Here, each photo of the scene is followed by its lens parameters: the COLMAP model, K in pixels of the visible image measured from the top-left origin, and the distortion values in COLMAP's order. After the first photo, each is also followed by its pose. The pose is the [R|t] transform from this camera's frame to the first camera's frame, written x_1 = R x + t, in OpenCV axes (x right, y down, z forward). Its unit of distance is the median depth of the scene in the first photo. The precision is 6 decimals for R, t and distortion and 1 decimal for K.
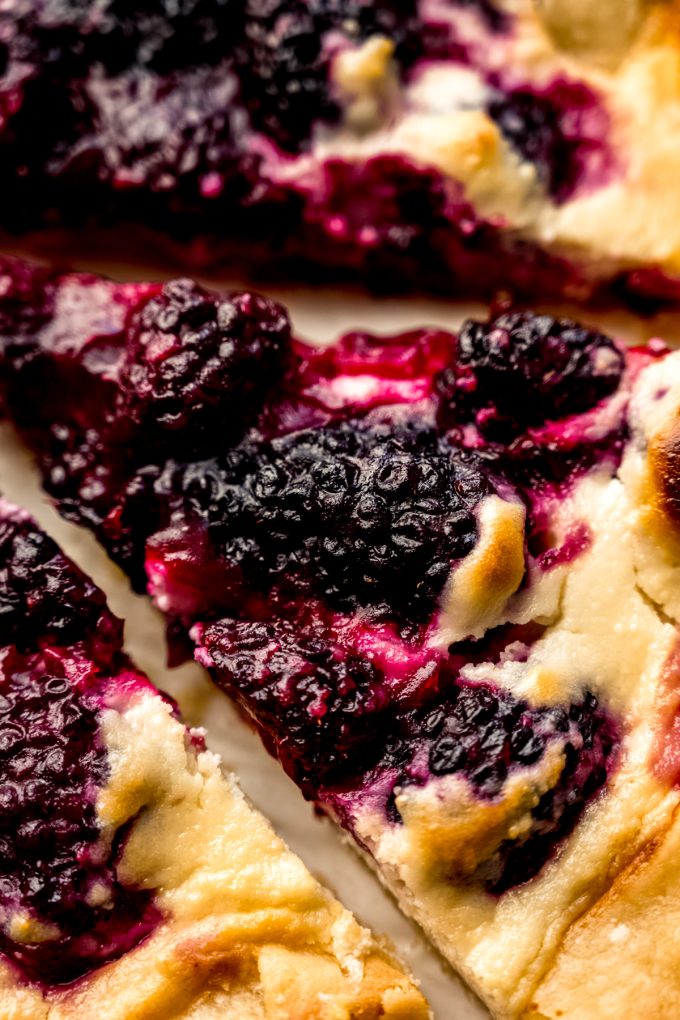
lens RADIAL K [[2079.2, 0, 363.2], [0, 2079.2, 509.8], [0, 0, 1]] dist [0.112562, 0.056539]
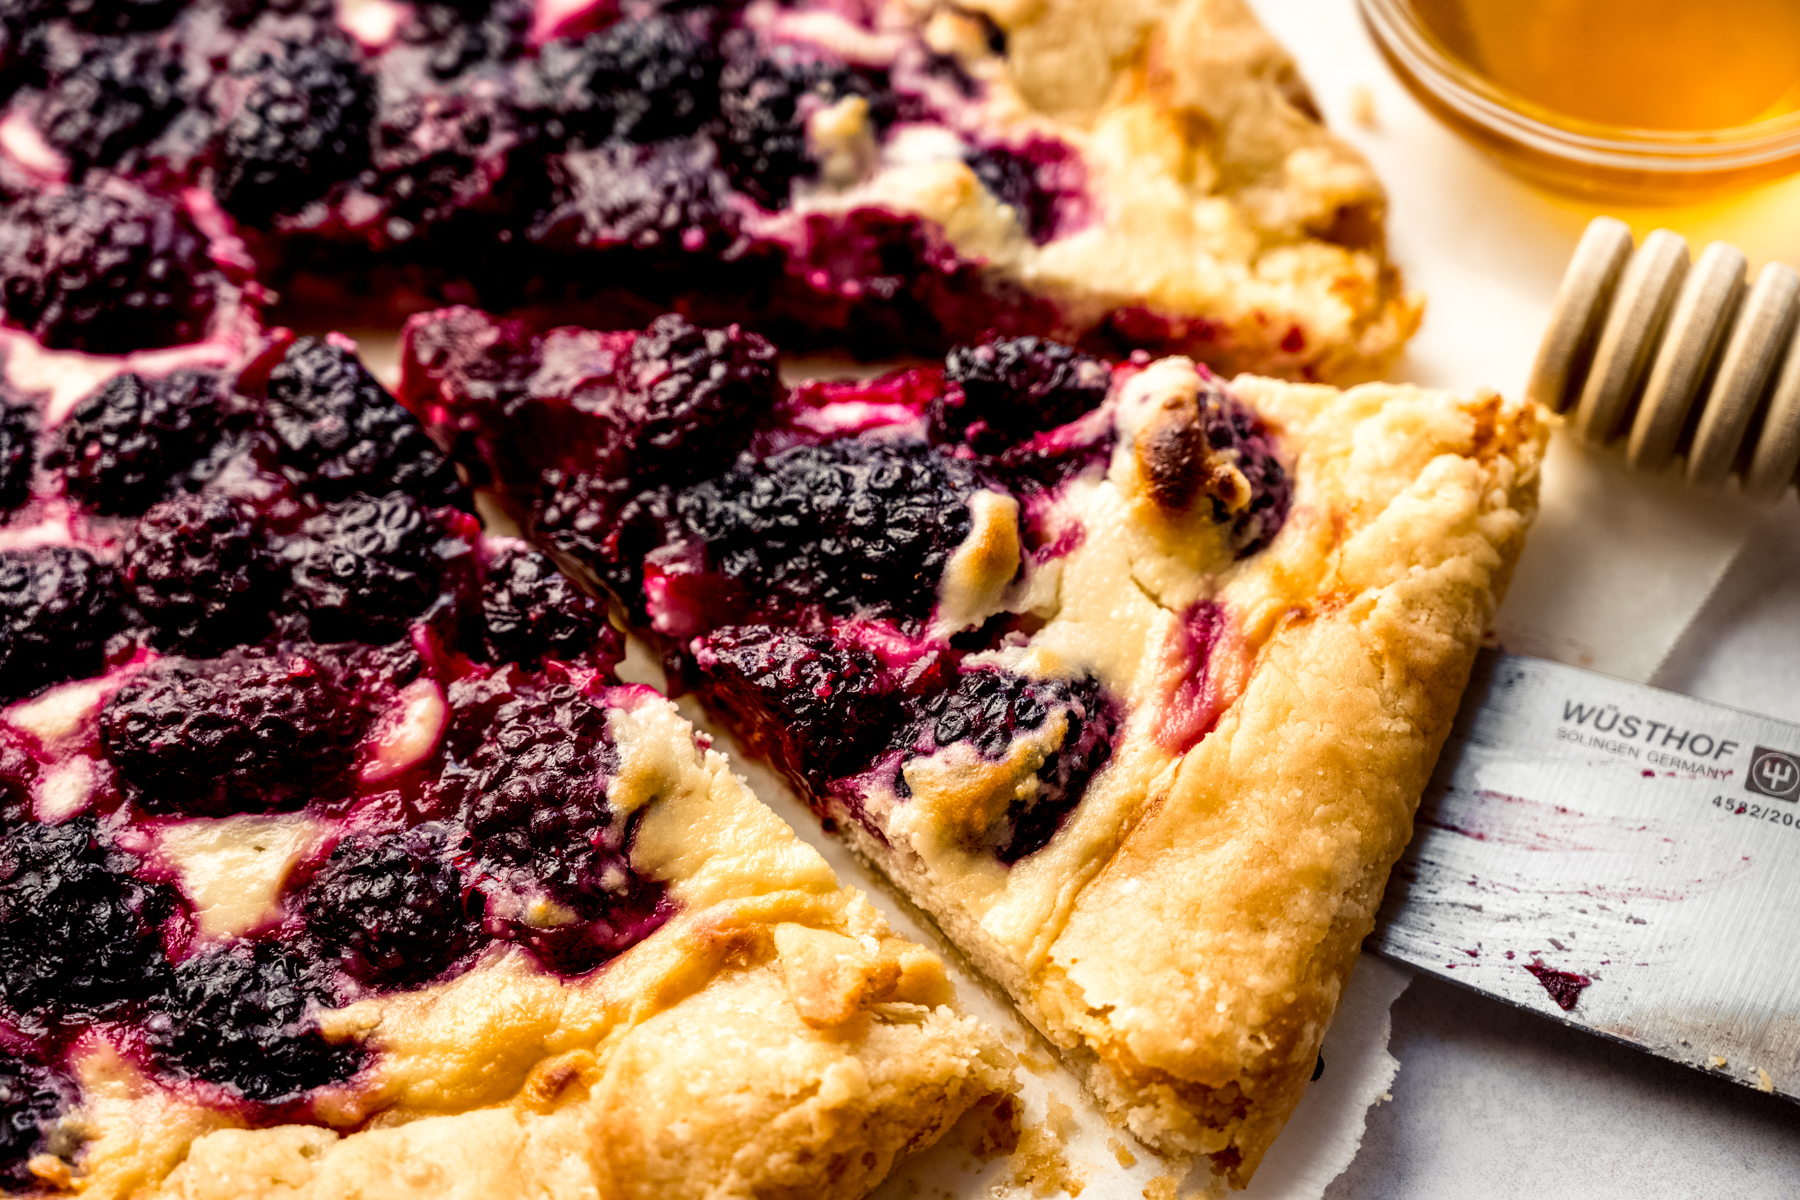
lens RADIAL K [[3669.2, 0, 900.0], [0, 3669.2, 600.0], [0, 0, 1]] dist [0.112562, 0.056539]
pose [[0.998812, -0.042538, 0.023759, -0.024119], [0.046839, 0.972588, -0.227768, 0.448344], [-0.013419, 0.228610, 0.973426, -0.730689]]
